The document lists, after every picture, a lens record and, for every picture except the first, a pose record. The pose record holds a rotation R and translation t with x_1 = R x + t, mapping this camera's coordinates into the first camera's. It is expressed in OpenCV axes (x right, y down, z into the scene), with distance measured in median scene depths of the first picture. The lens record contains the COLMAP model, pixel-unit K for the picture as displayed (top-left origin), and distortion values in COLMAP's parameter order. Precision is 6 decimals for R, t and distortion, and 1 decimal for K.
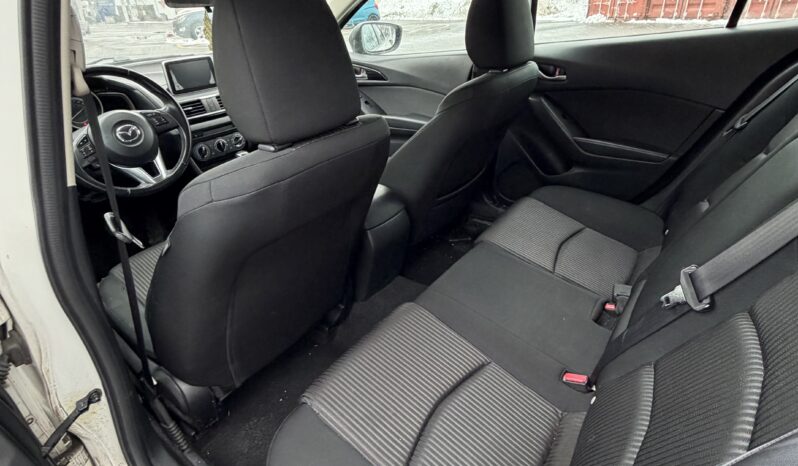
lens RADIAL K [[423.4, 0, 398.1], [0, 423.4, 228.9], [0, 0, 1]] dist [-0.000507, 0.000057]
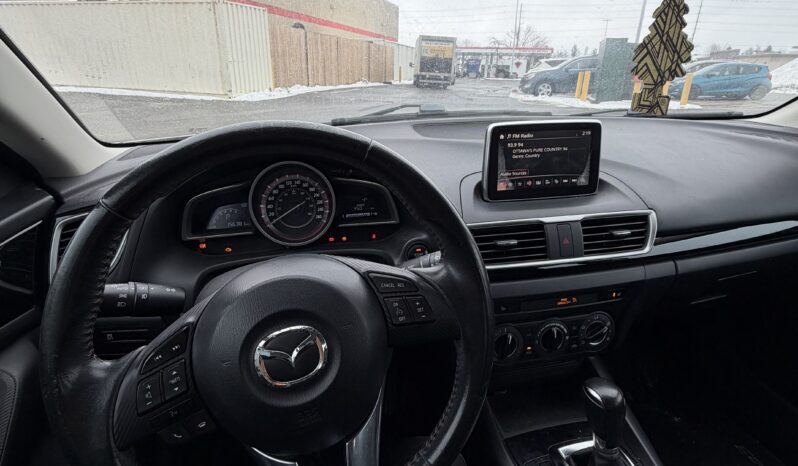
lens RADIAL K [[423.4, 0, 398.1], [0, 423.4, 228.9], [0, 0, 1]] dist [-0.000507, 0.000057]
pose [[0.755100, 0.269431, -0.597688, -0.297406], [-0.340861, 0.940089, -0.006853, -0.225886], [0.560034, 0.208903, 0.801699, 0.542452]]
